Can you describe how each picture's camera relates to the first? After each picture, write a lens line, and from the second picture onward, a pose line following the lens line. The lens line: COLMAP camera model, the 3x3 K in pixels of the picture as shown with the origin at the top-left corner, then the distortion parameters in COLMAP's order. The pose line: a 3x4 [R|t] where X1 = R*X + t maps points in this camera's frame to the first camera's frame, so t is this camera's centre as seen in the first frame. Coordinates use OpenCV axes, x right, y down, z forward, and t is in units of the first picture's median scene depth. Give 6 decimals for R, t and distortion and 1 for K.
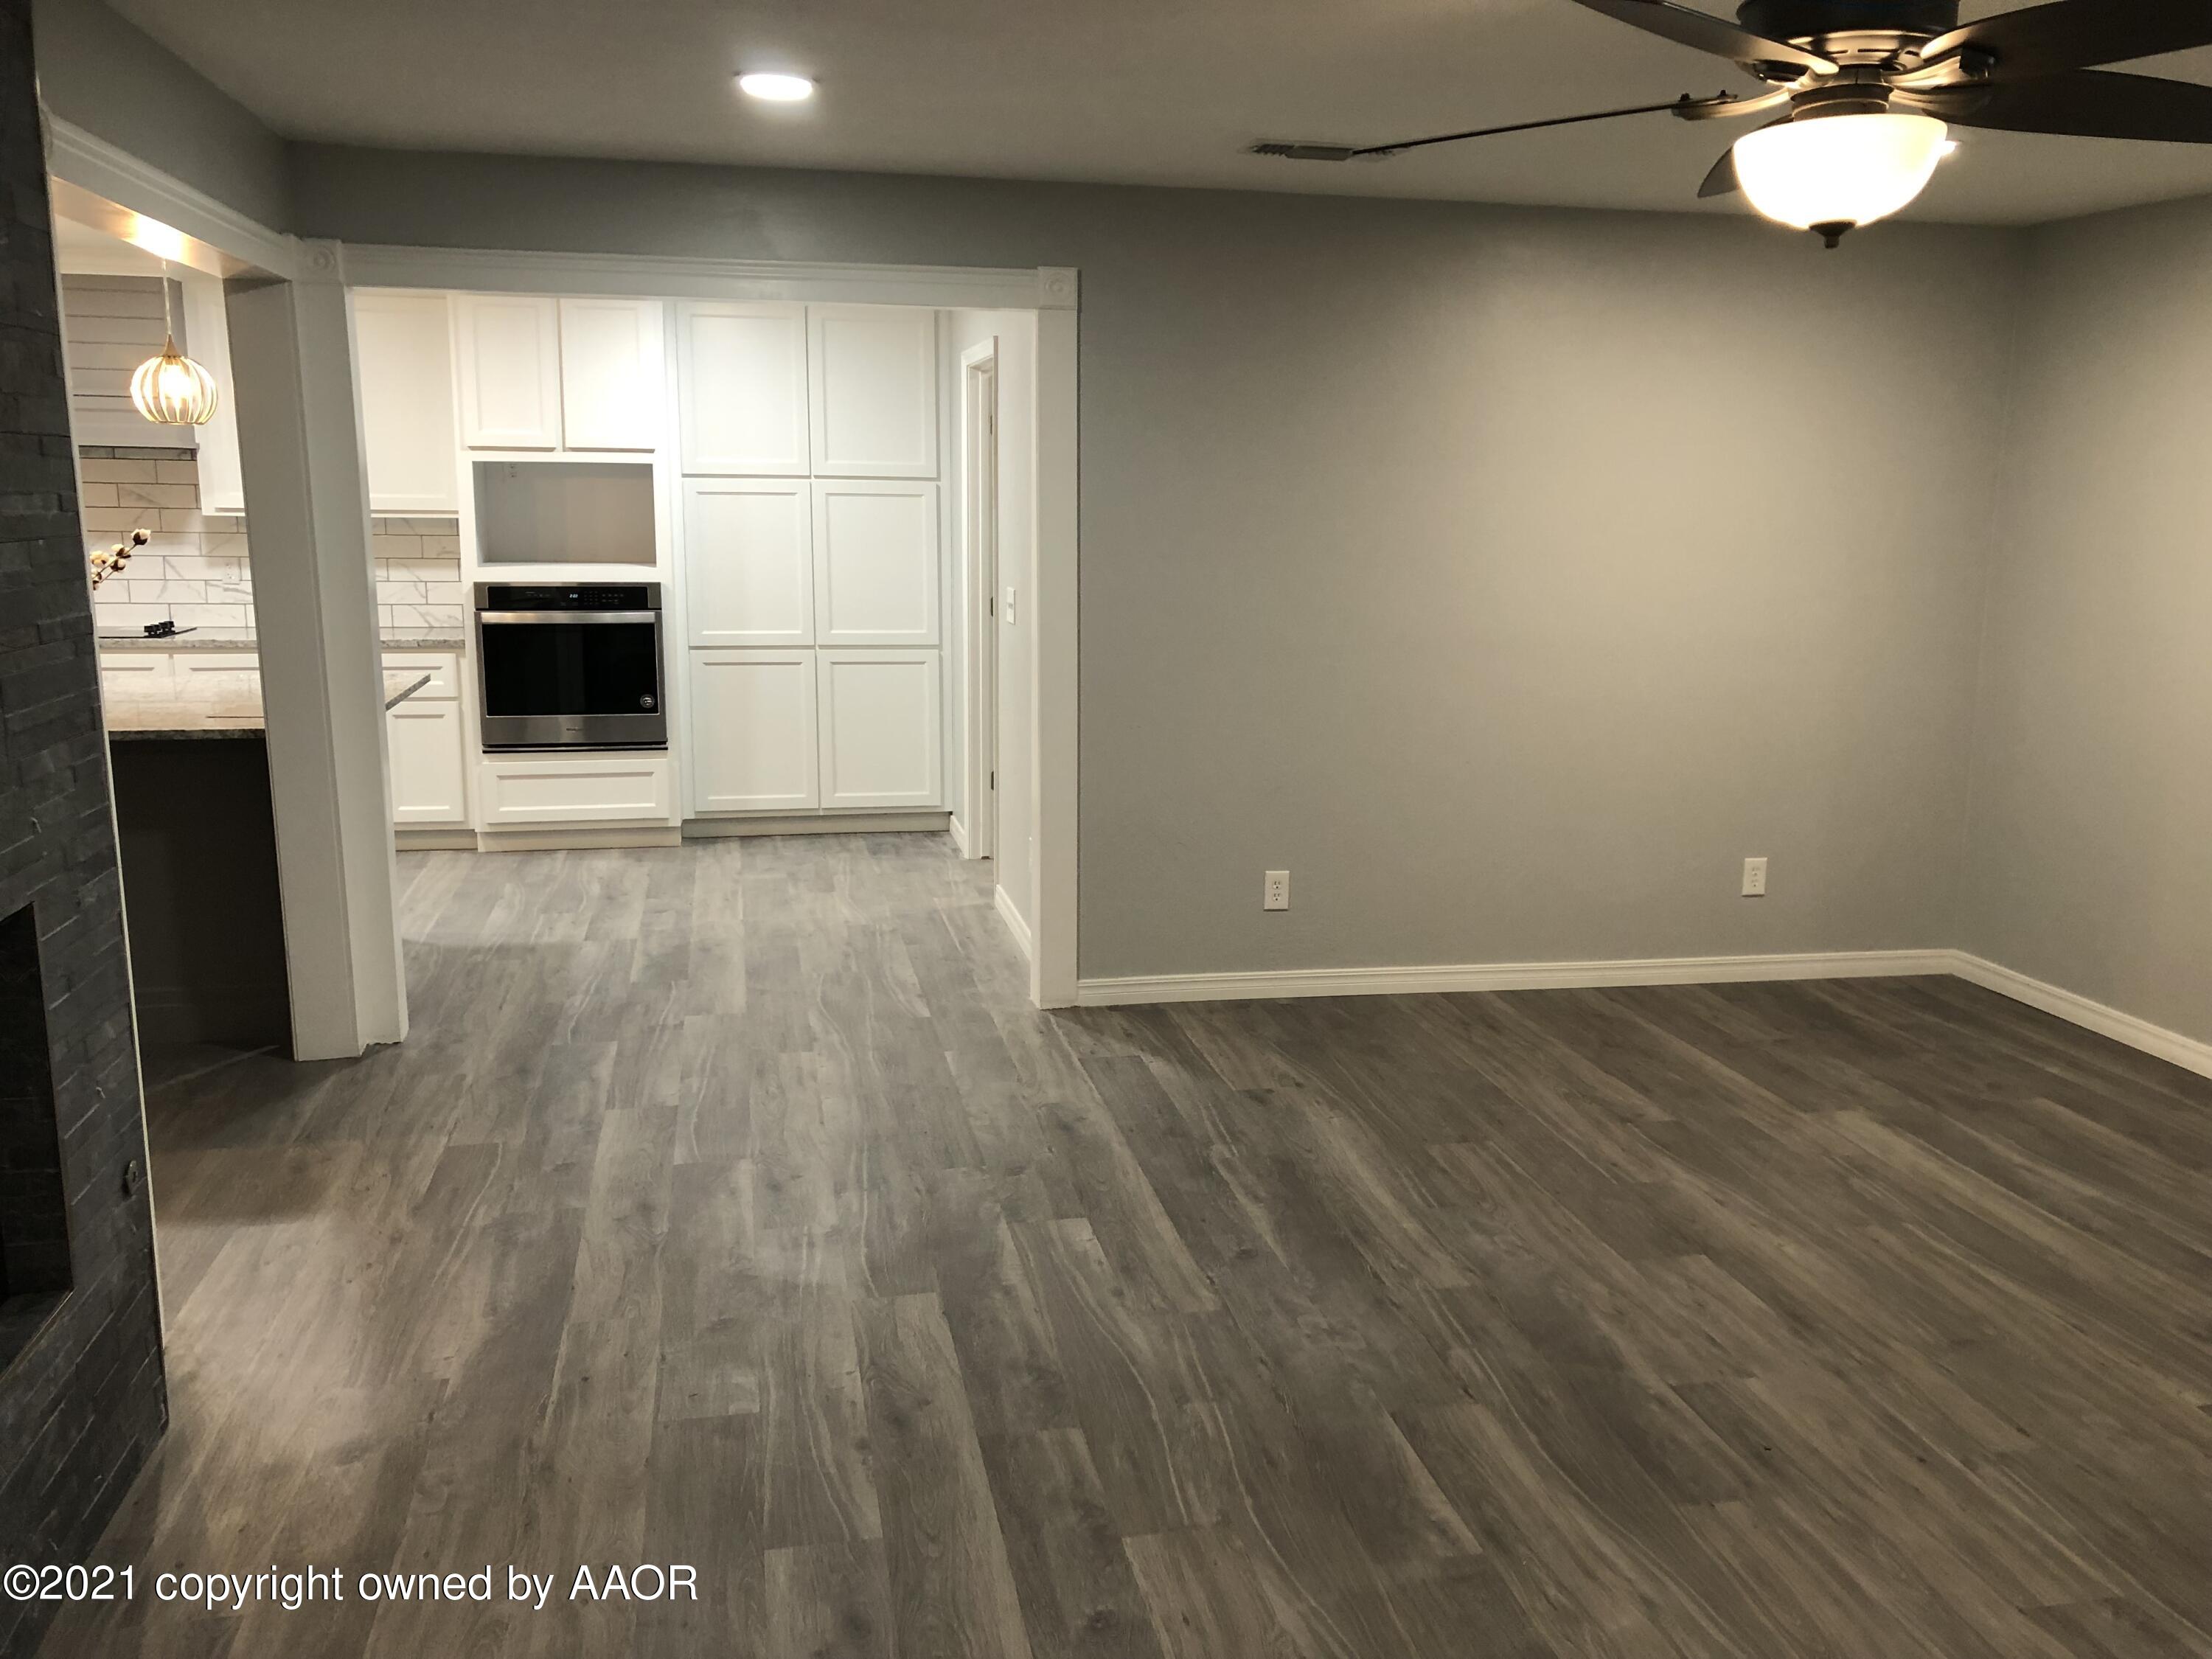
lens RADIAL K [[1783.7, 0, 1161.1], [0, 1783.7, 826.5], [0, 0, 1]] dist [0.033770, 0.011530]
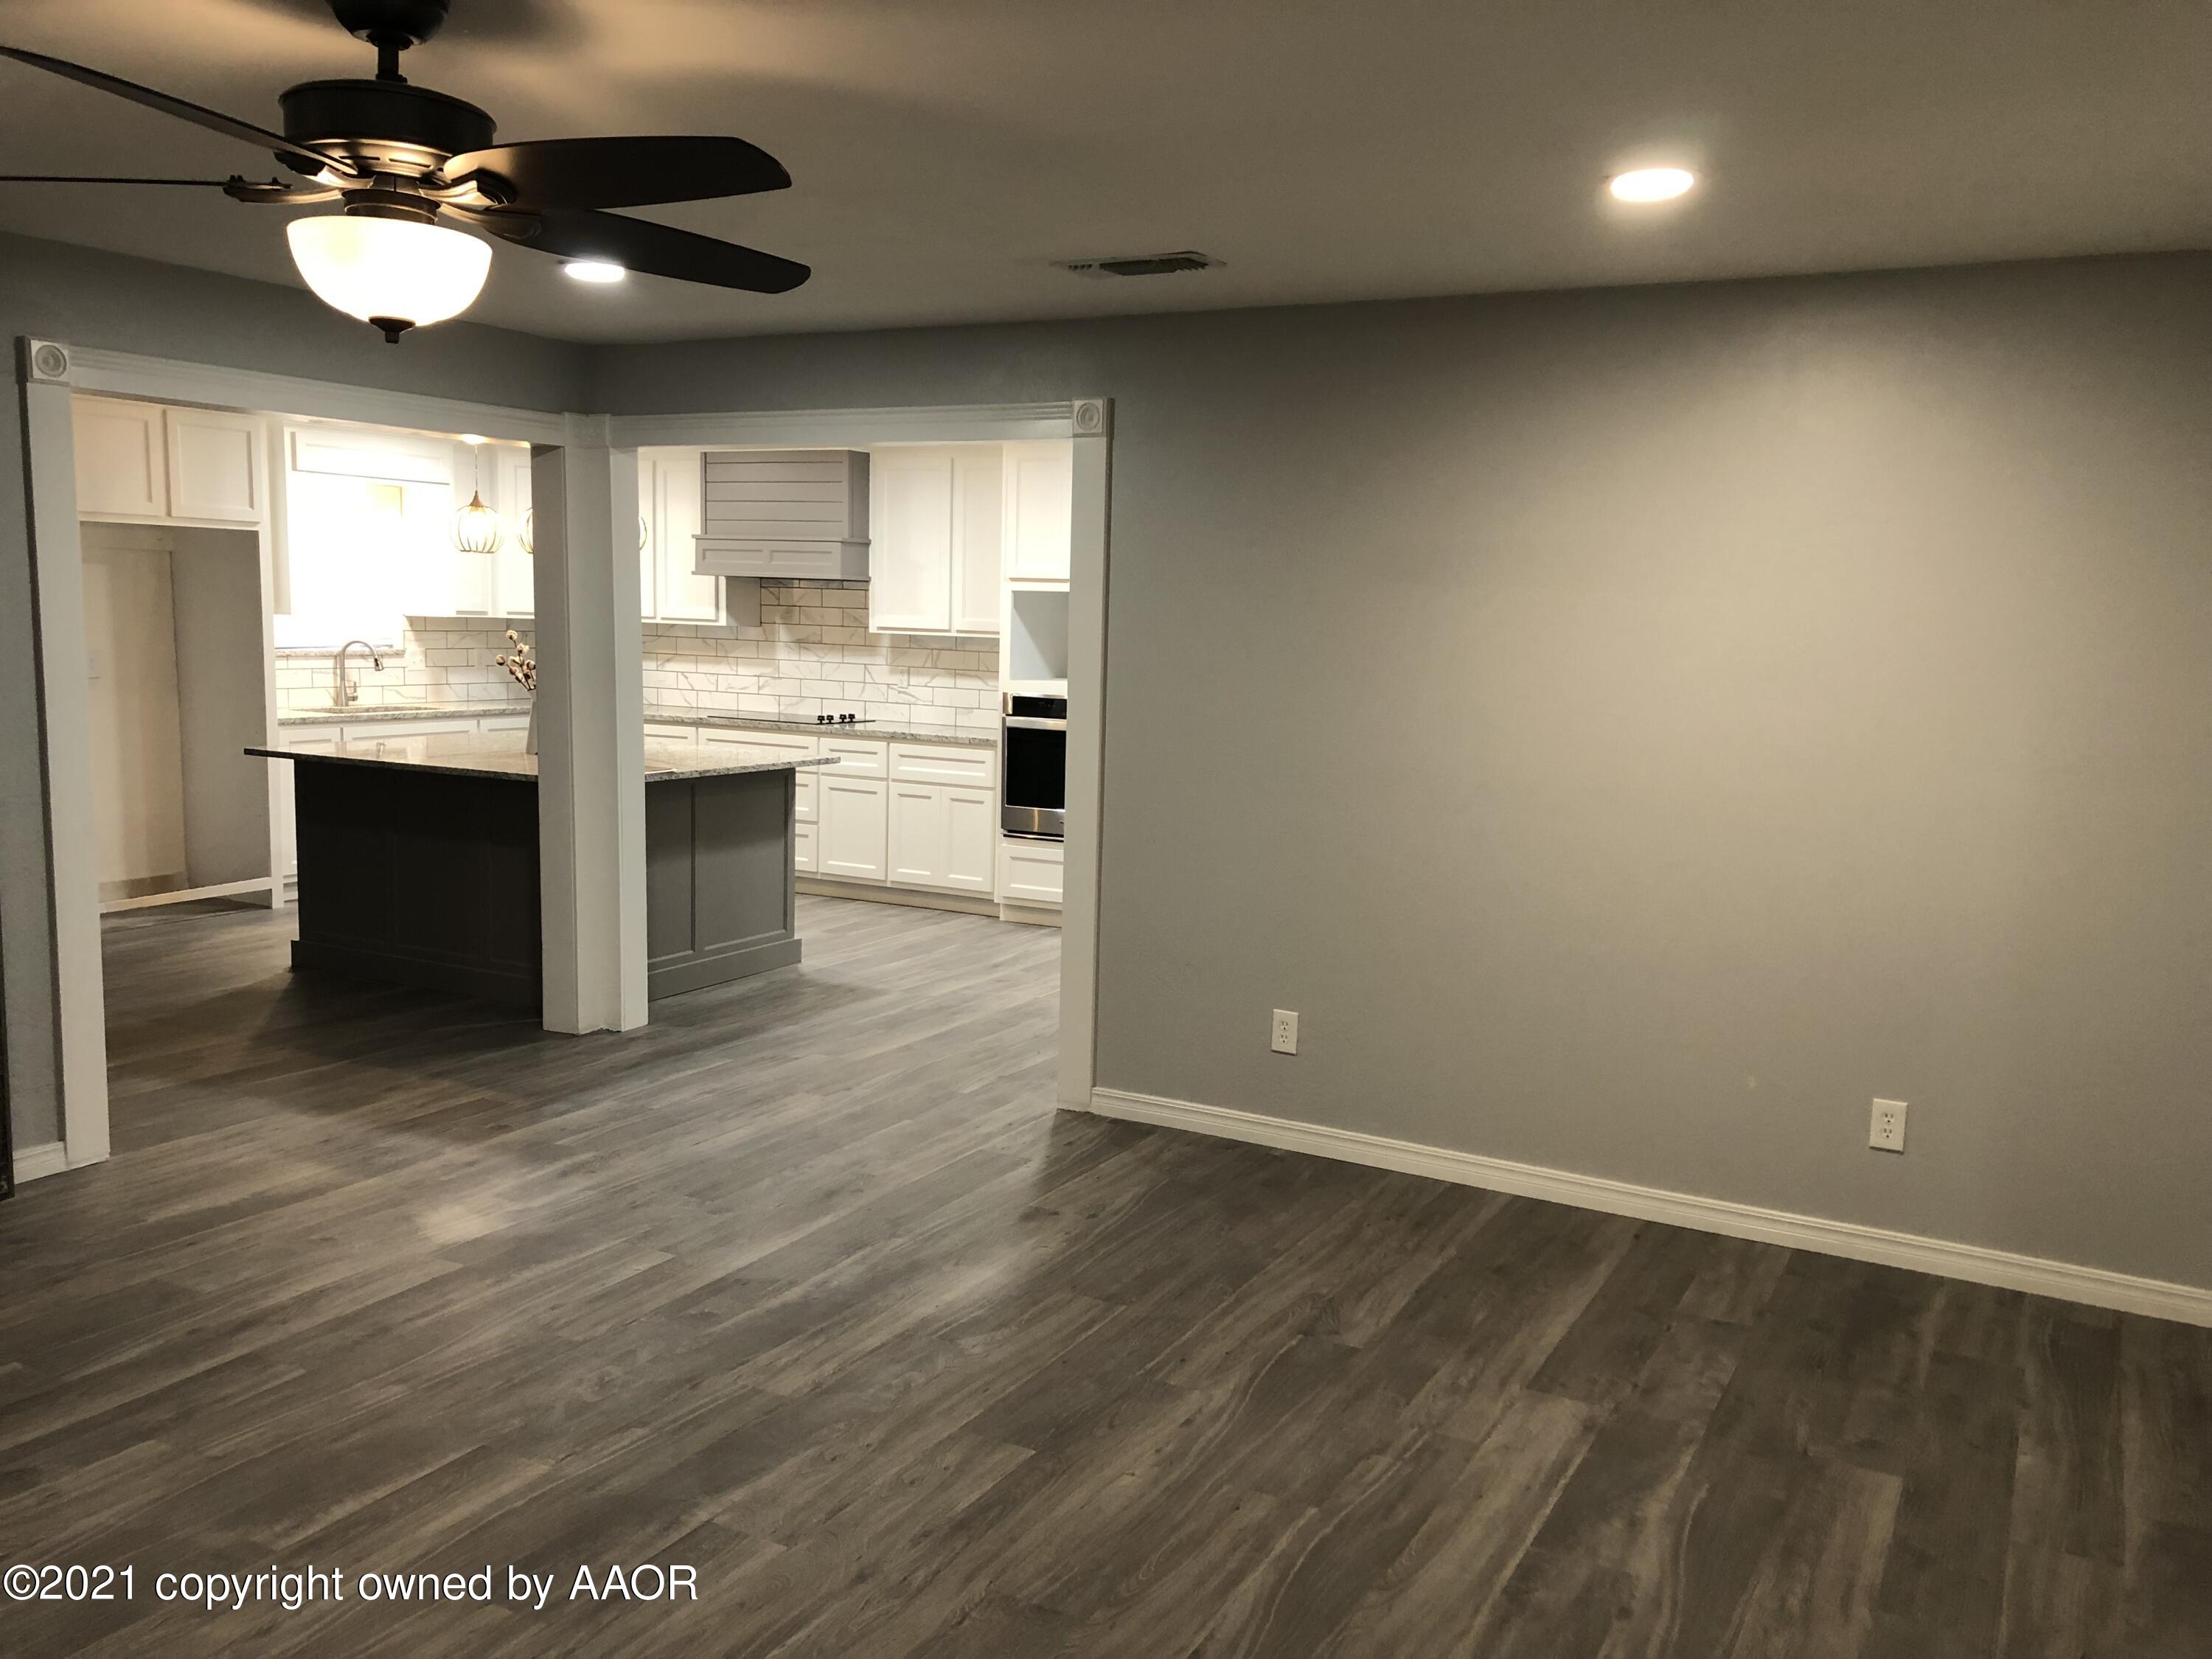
lens RADIAL K [[1788.9, 0, 1140.1], [0, 1788.9, 828.0], [0, 0, 1]] dist [0.041616, -0.045976]
pose [[0.767276, 0.088023, -0.635247, 0.692852], [-0.139687, 0.989692, -0.031582, -0.035124], [0.625919, 0.112968, 0.771663, 0.248522]]
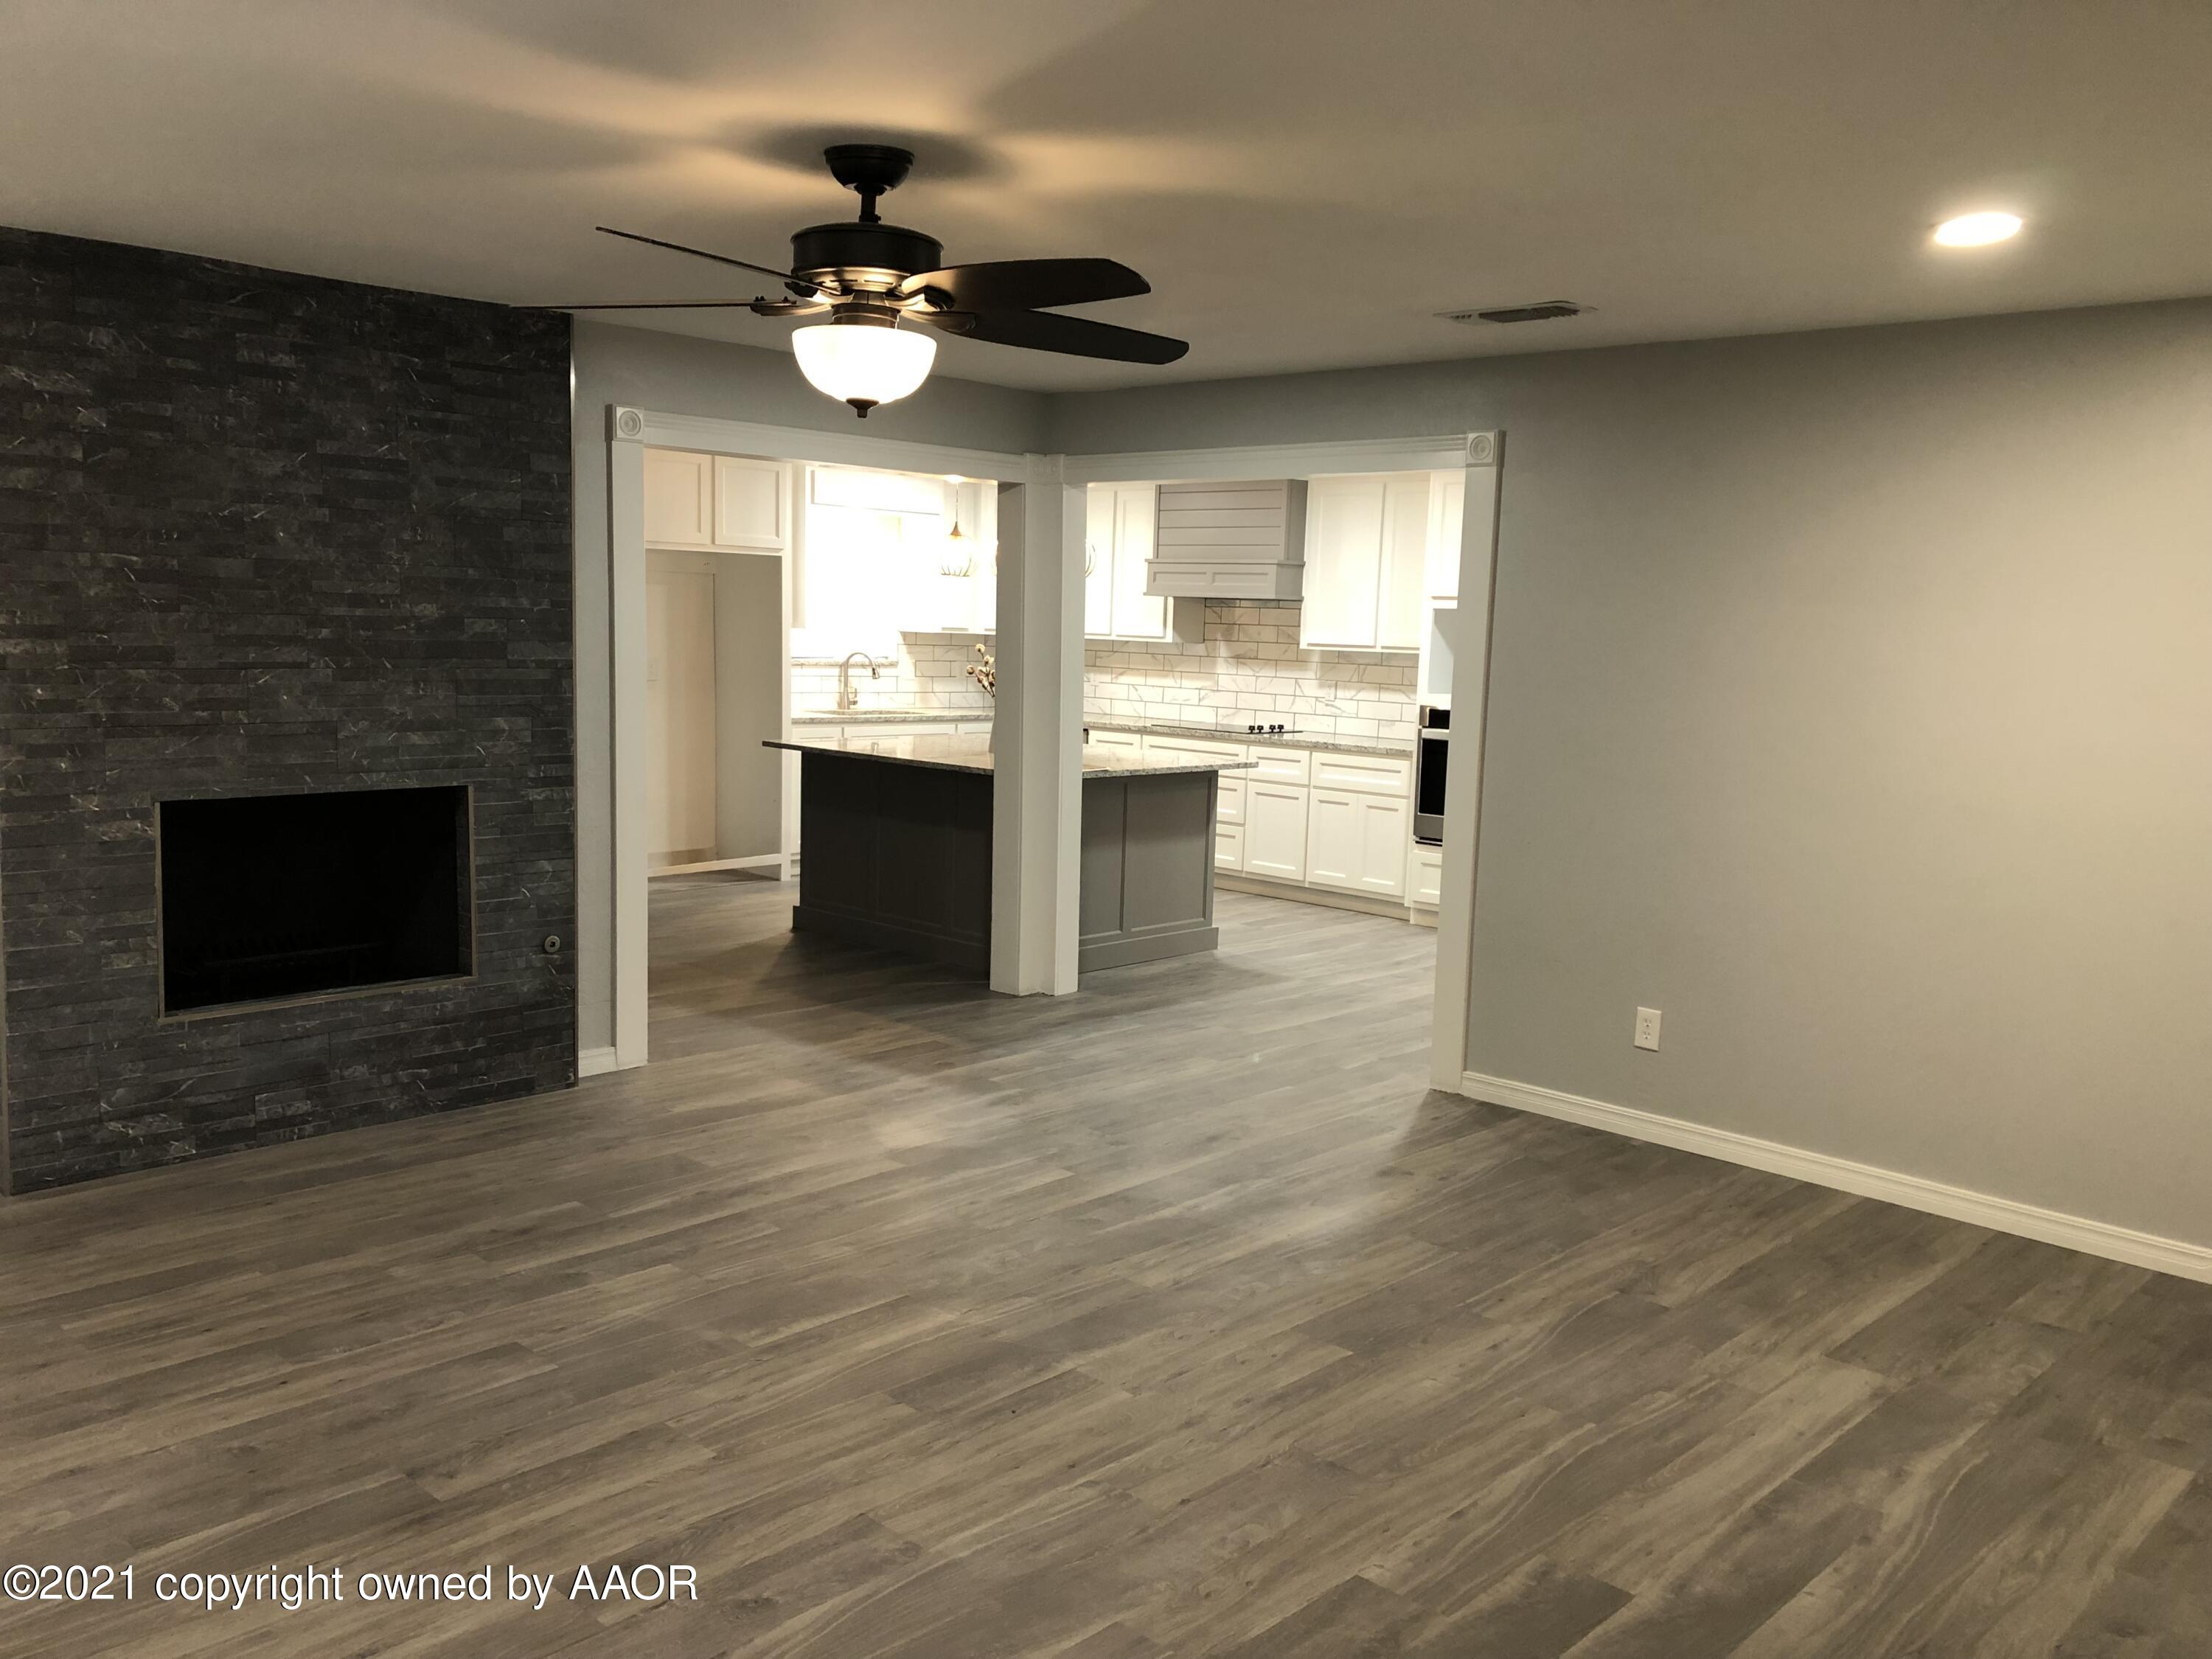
lens RADIAL K [[1788.9, 0, 1140.1], [0, 1788.9, 828.0], [0, 0, 1]] dist [0.041616, -0.045976]
pose [[0.577036, 0.105009, -0.809940, 0.811795], [-0.180888, 0.983503, -0.001361, -0.024555], [0.796435, 0.147294, 0.586512, 0.206589]]
